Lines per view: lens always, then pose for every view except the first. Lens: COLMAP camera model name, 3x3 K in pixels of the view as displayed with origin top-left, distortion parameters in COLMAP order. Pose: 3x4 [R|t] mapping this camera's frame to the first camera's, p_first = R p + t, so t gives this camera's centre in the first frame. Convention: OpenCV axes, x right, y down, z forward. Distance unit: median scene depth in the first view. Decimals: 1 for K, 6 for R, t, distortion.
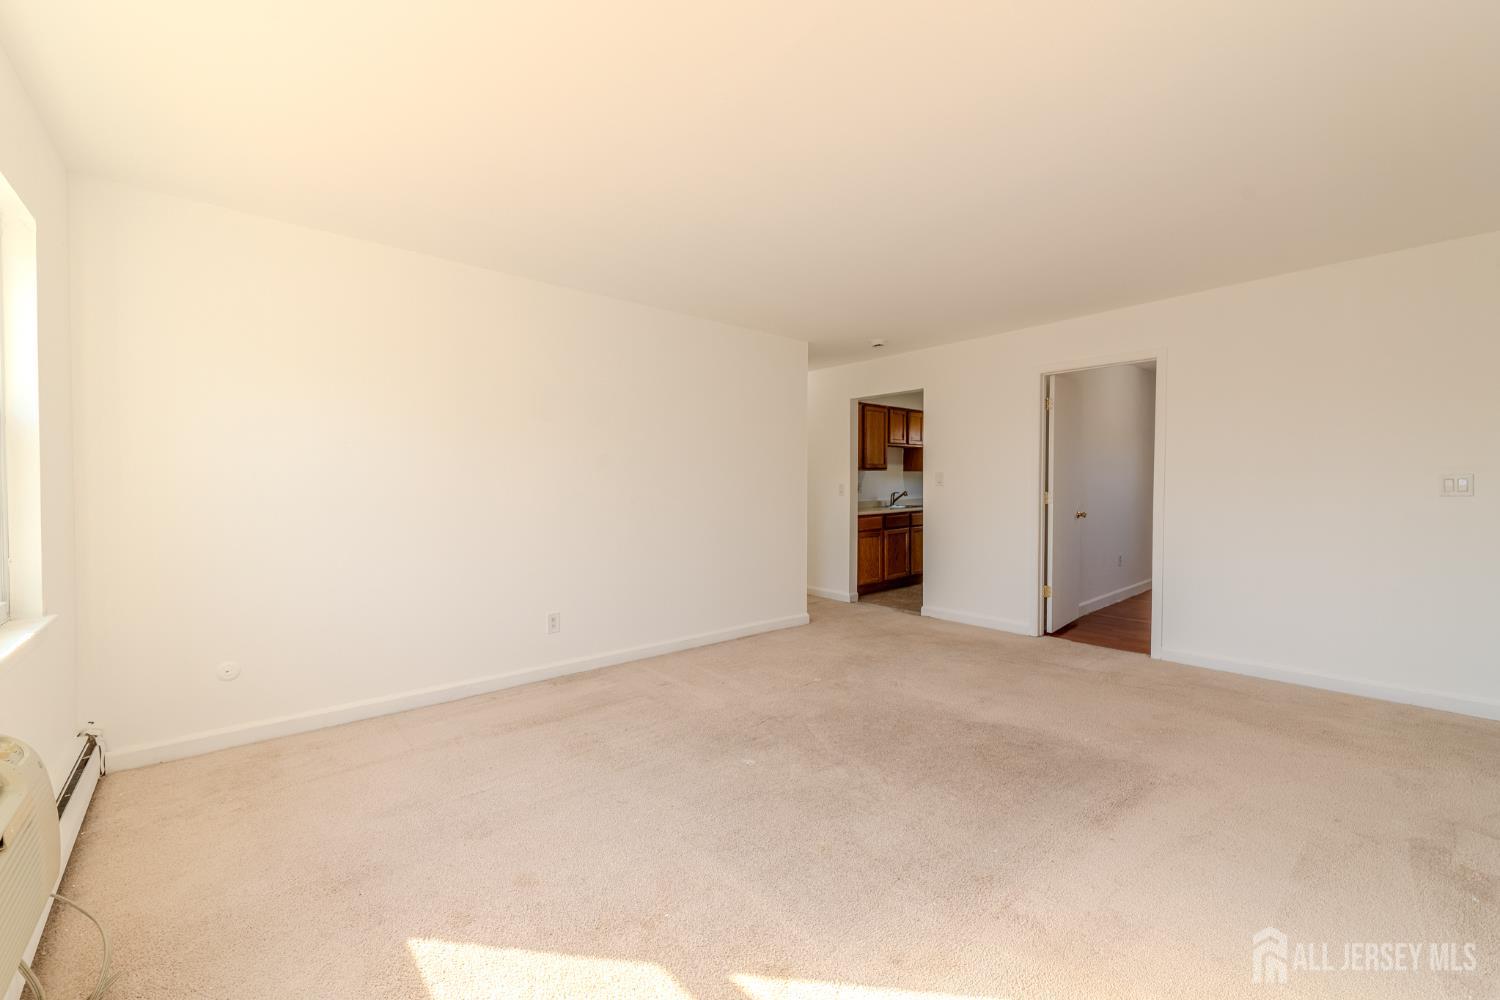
lens RADIAL K [[604.1, 0, 750.0], [0, 604.1, 500.0], [0, 0, 1]] dist [0.000508, 0.000040]
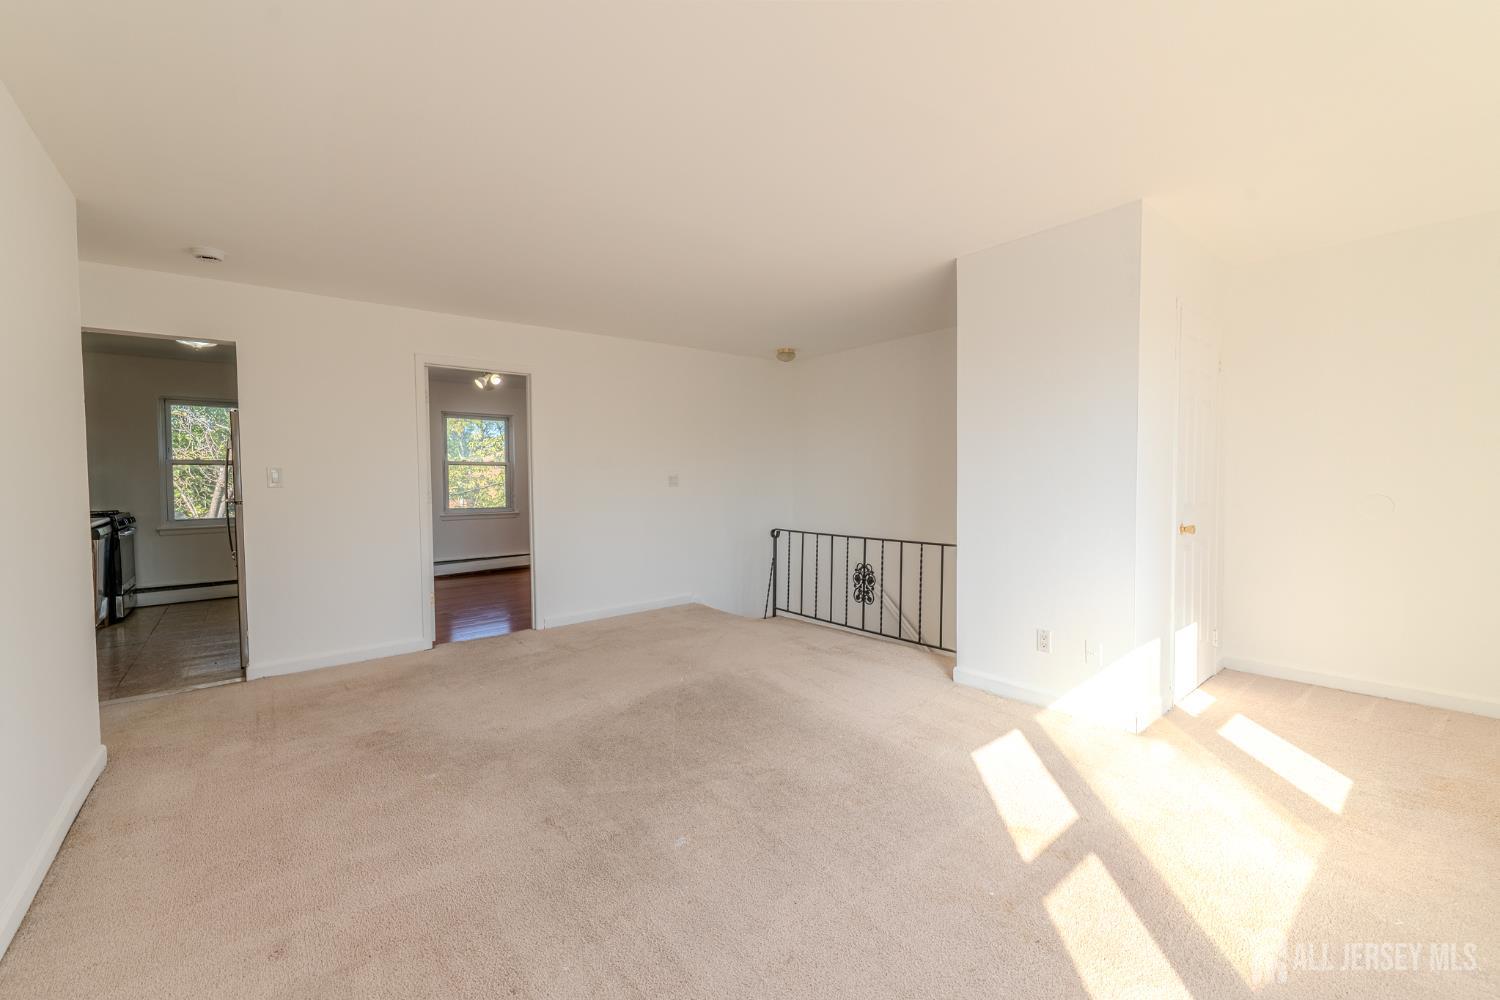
lens RADIAL K [[602.6, 0, 738.4], [0, 602.6, 492.5], [0, 0, 1]] dist [0.000054, -0.000193]
pose [[0.026646, -0.022984, 0.999381, -0.562444], [0.037076, 0.999071, 0.021988, -0.017902], [-0.998957, 0.036467, 0.027474, 0.664092]]
